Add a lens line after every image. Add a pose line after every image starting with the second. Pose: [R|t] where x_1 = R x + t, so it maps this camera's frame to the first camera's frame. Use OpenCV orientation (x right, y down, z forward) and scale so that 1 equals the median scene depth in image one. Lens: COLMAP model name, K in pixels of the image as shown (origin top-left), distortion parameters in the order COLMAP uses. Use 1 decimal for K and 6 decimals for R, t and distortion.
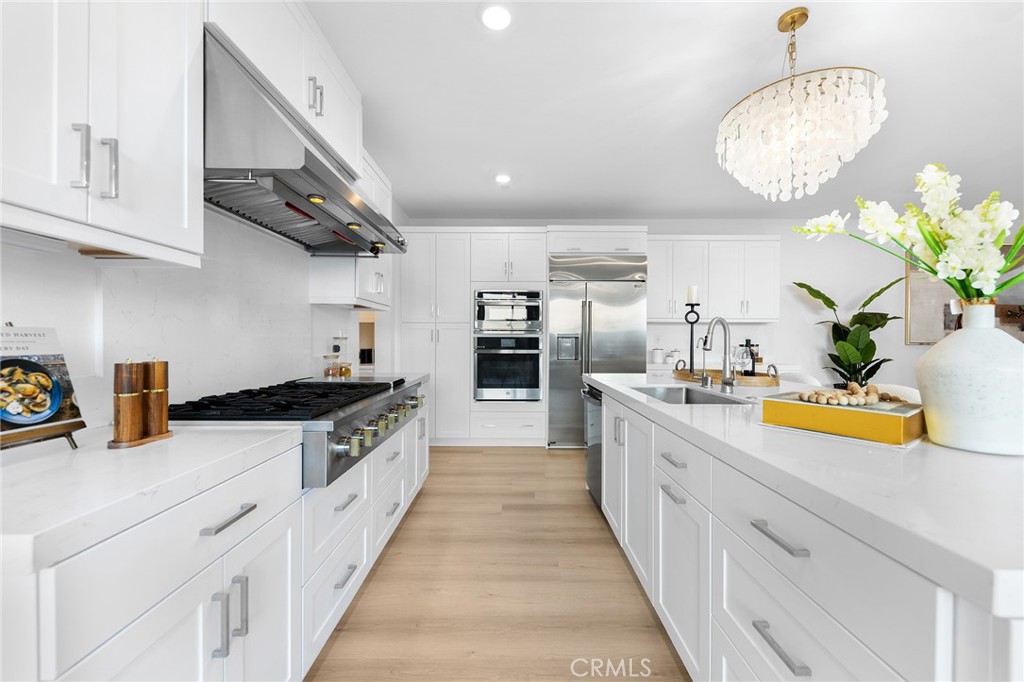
lens RADIAL K [[358.0, 0, 488.5], [0, 358.0, 336.9], [0, 0, 1]] dist [0.005919, -0.000299]
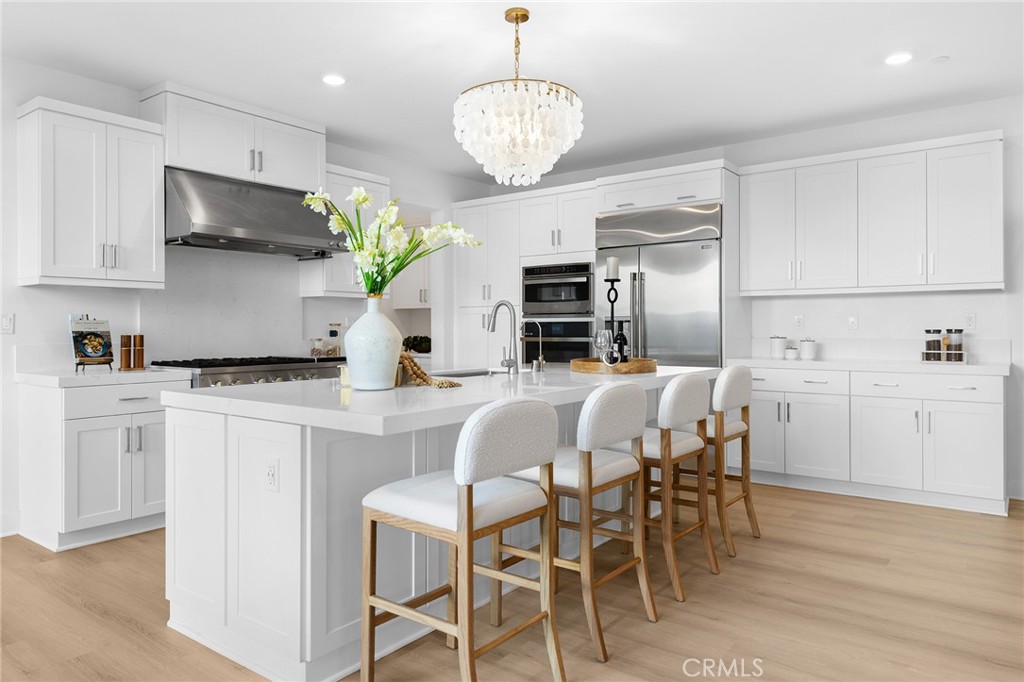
lens RADIAL K [[595.1, 0, 509.0], [0, 595.1, 327.7], [0, 0, 1]] dist [0.005924, 0.000609]
pose [[0.828354, -0.007368, -0.560157, 1.182979], [0.010253, 0.999945, 0.002010, 0.015625], [0.560112, -0.007409, 0.828384, -0.295712]]
